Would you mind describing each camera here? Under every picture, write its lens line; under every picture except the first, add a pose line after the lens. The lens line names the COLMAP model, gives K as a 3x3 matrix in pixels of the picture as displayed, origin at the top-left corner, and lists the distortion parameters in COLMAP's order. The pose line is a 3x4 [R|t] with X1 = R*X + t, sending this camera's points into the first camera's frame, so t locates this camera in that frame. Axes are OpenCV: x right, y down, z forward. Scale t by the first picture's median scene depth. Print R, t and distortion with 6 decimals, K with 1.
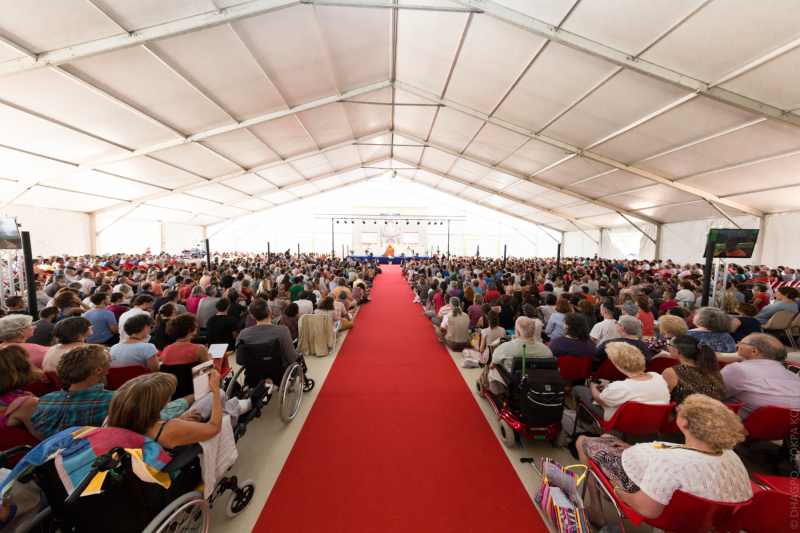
lens RADIAL K [[246.4, 0, 400.0], [0, 246.4, 266.5], [0, 0, 1]] dist [0.010521, 0.000023]
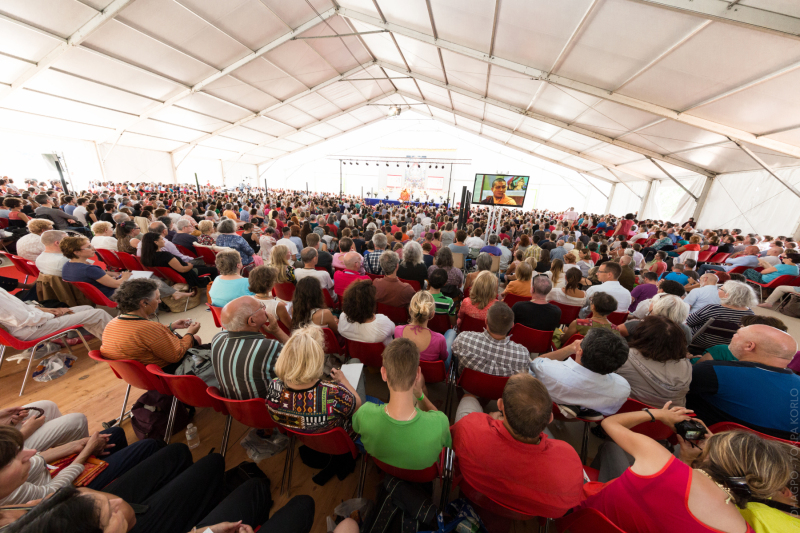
lens RADIAL K [[251.6, 0, 400.0], [0, 251.6, 266.5], [0, 0, 1]] dist [0.001558, -0.000001]
pose [[0.951279, 0.133676, -0.277848, 0.432796], [-0.074946, 0.974353, 0.212178, 0.004807], [0.299085, -0.181016, 0.936900, -0.022756]]
